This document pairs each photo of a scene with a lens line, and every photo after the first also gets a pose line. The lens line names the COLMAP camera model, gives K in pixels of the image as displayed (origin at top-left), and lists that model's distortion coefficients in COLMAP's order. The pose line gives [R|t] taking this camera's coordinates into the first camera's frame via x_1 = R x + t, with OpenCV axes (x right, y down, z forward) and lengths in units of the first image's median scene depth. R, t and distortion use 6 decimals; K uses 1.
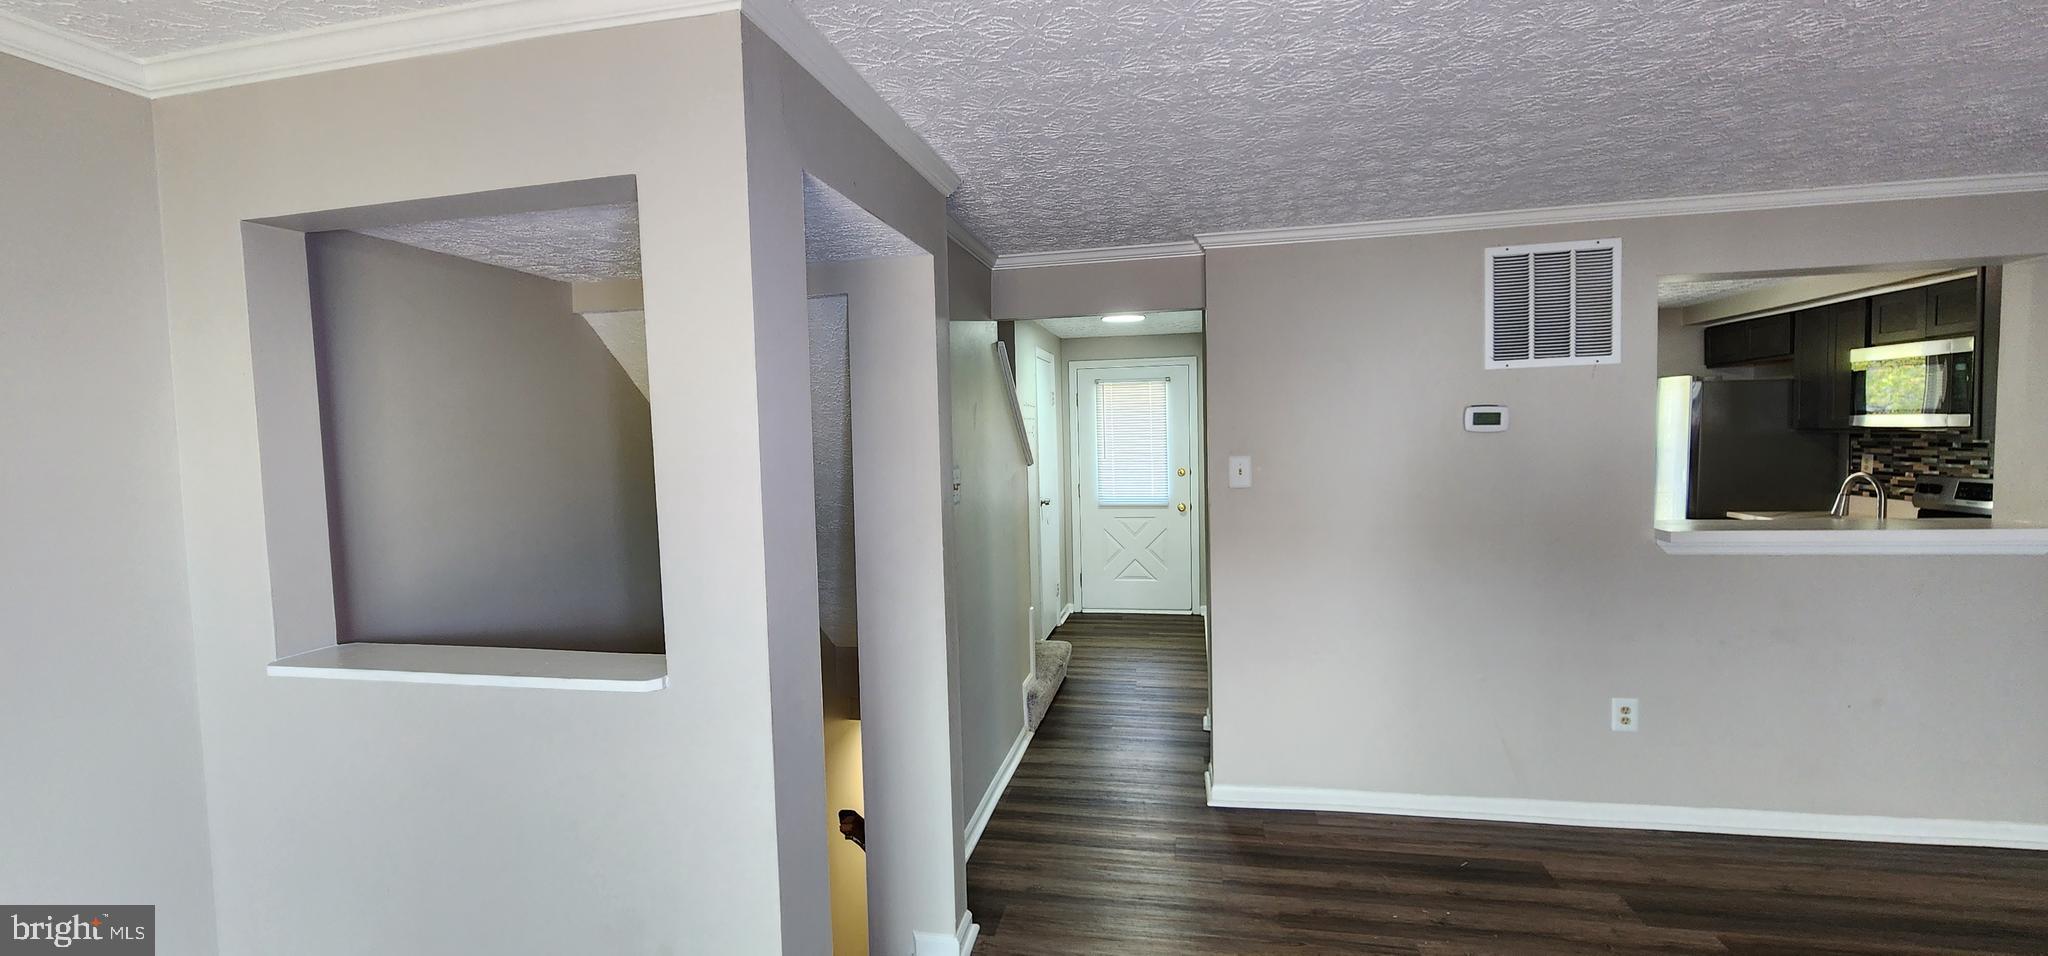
lens RADIAL K [[836.4, 0, 1013.4], [0, 836.4, 482.1], [0, 0, 1]] dist [-0.003011, -0.000608]
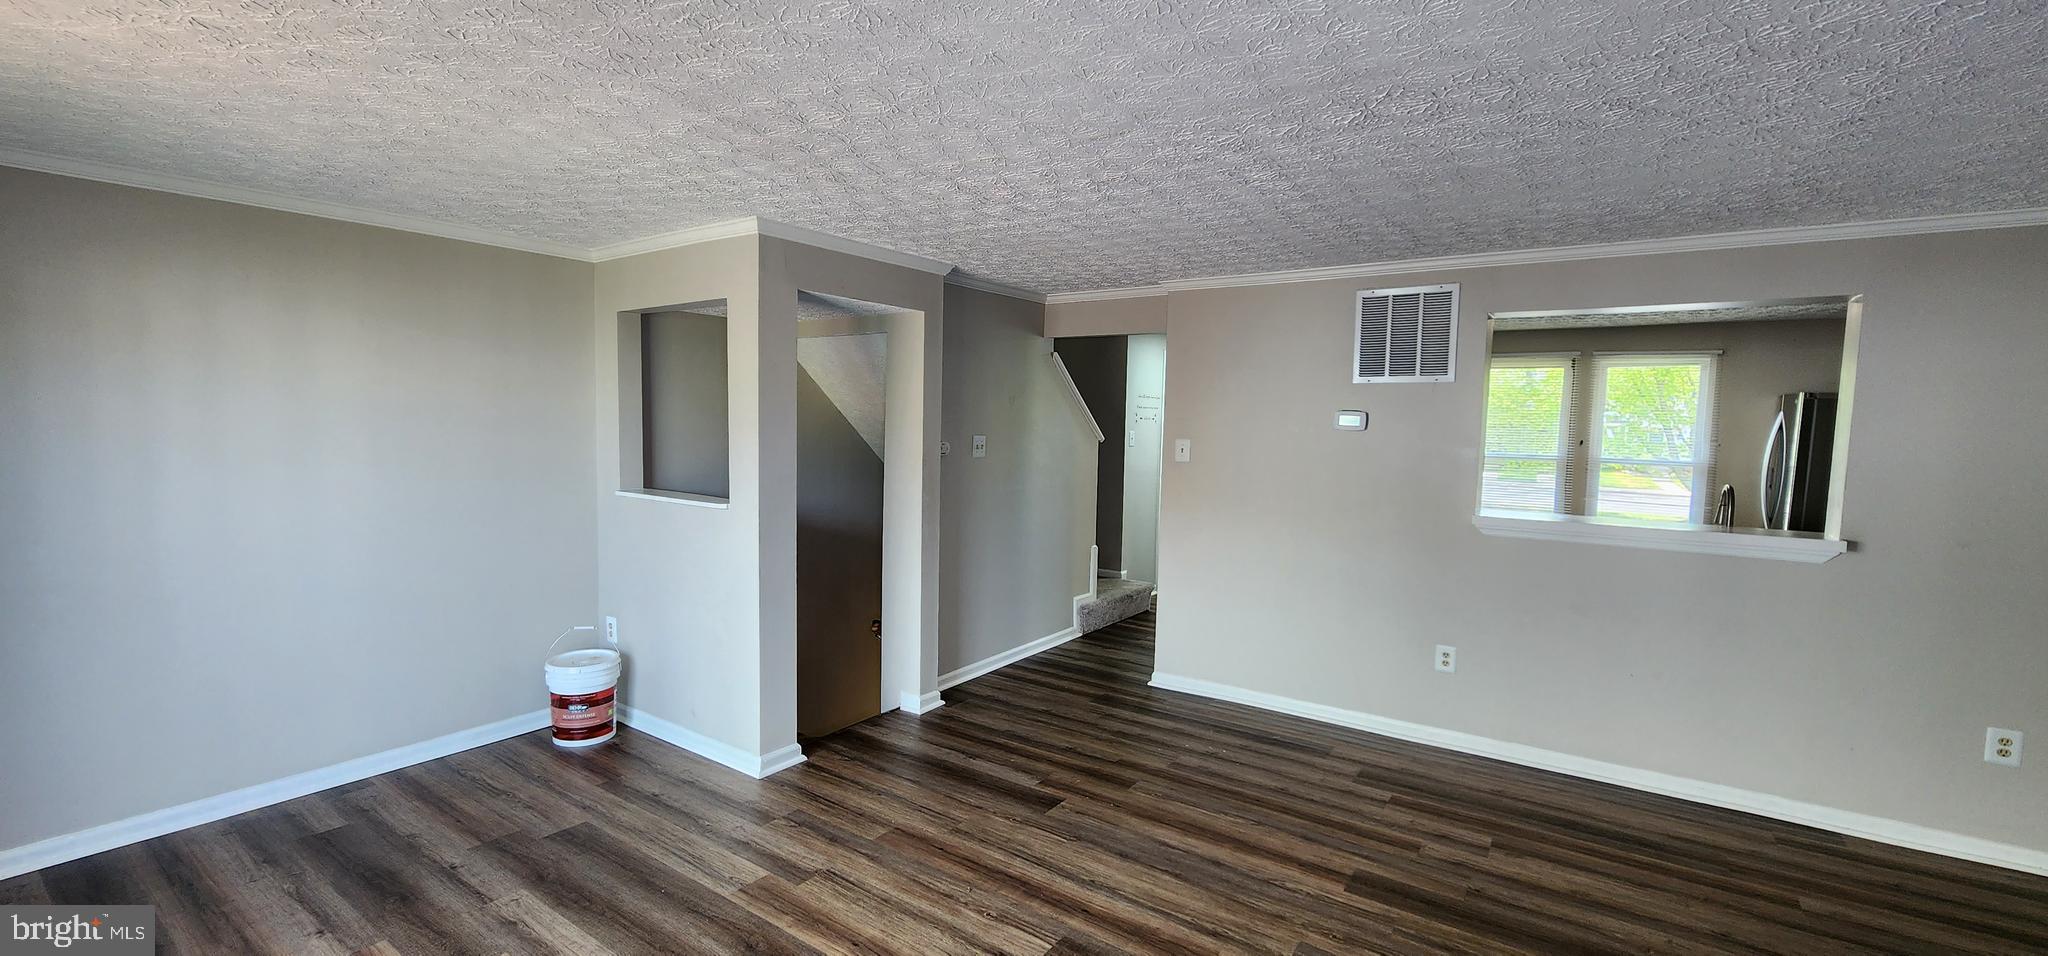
lens RADIAL K [[836.4, 0, 1013.4], [0, 836.4, 482.1], [0, 0, 1]] dist [-0.003011, -0.000608]
pose [[0.915421, 0.077683, -0.394930, 0.611974], [-0.069834, 0.996971, 0.034234, 0.013342], [0.396393, -0.003759, 0.918073, -0.427877]]
